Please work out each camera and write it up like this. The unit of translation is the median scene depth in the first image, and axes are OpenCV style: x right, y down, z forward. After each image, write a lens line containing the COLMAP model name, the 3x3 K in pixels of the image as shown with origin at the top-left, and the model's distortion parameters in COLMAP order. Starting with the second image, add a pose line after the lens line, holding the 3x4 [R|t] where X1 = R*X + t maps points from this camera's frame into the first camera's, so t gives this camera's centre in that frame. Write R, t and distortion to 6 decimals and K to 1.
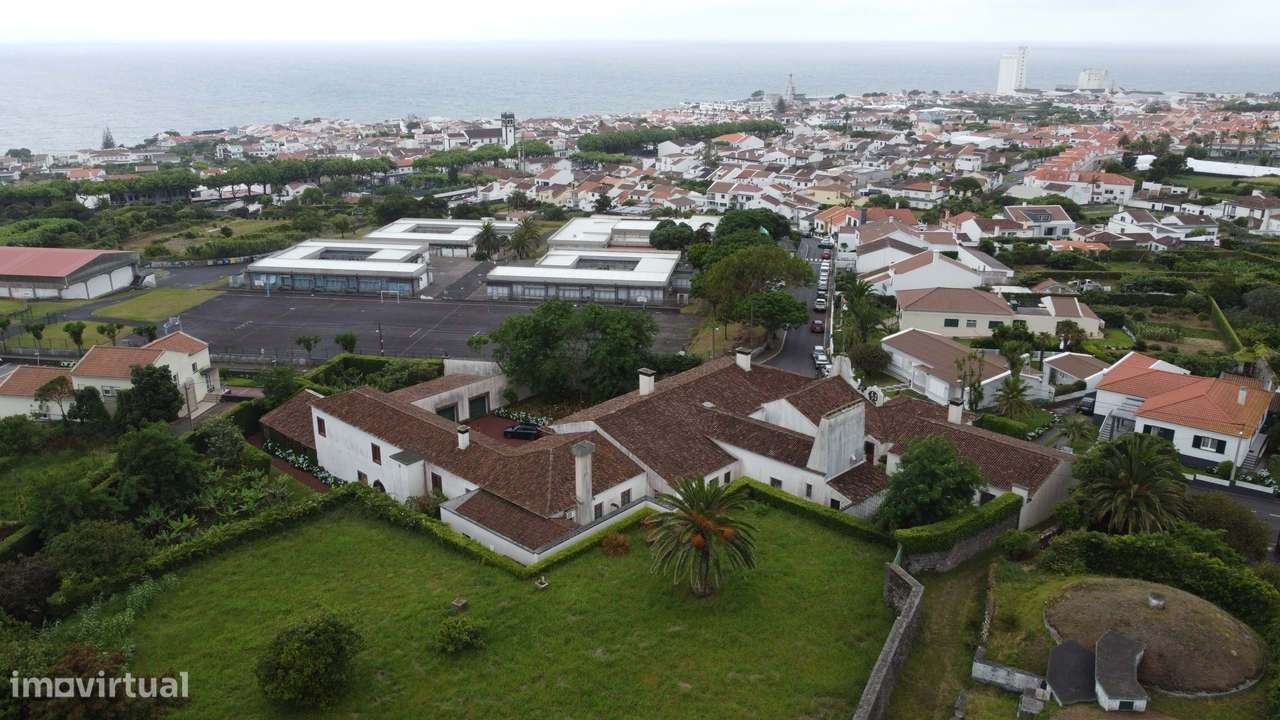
lens RADIAL K [[962.5, 0, 640.0], [0, 962.5, 360.0], [0, 0, 1]] dist [-0.005177, -0.001891]
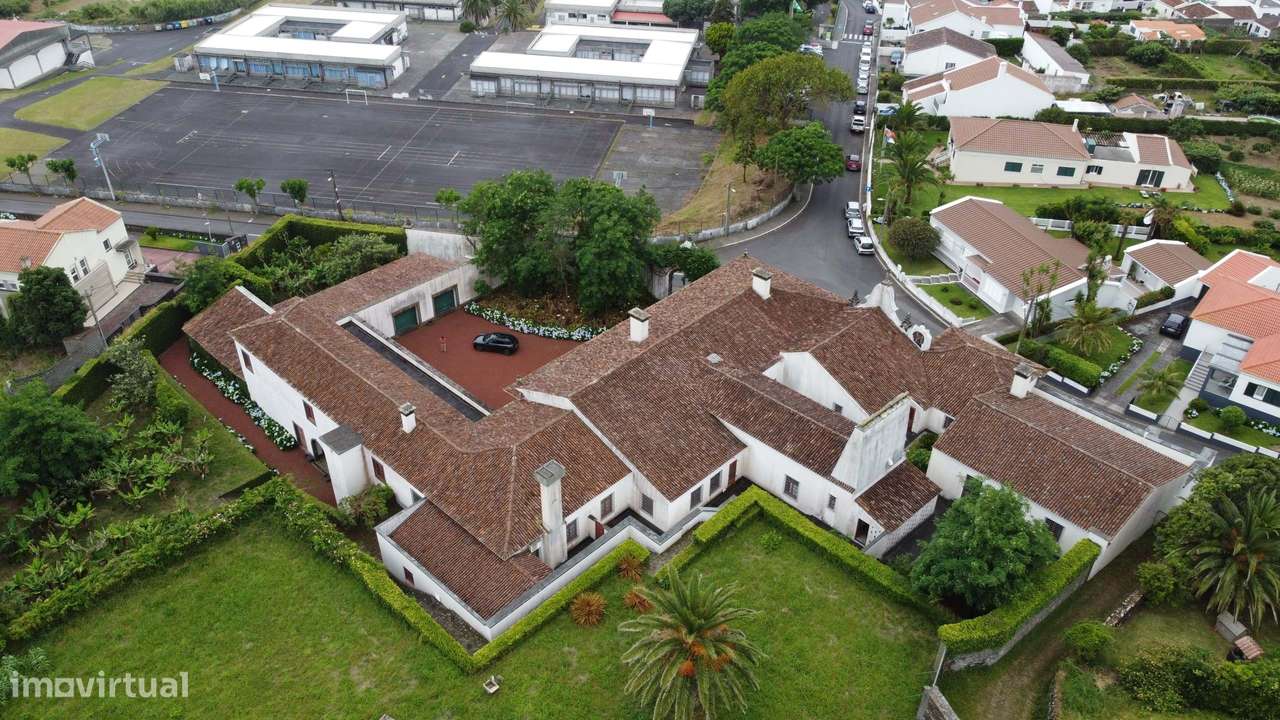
lens RADIAL K [[962.5, 0, 640.0], [0, 962.5, 360.0], [0, 0, 1]] dist [-0.005177, -0.001891]
pose [[0.999685, 0.021202, -0.013395, 0.015584], [-0.016382, 0.956481, 0.291336, -0.152129], [0.018989, -0.291025, 0.956527, 0.181845]]
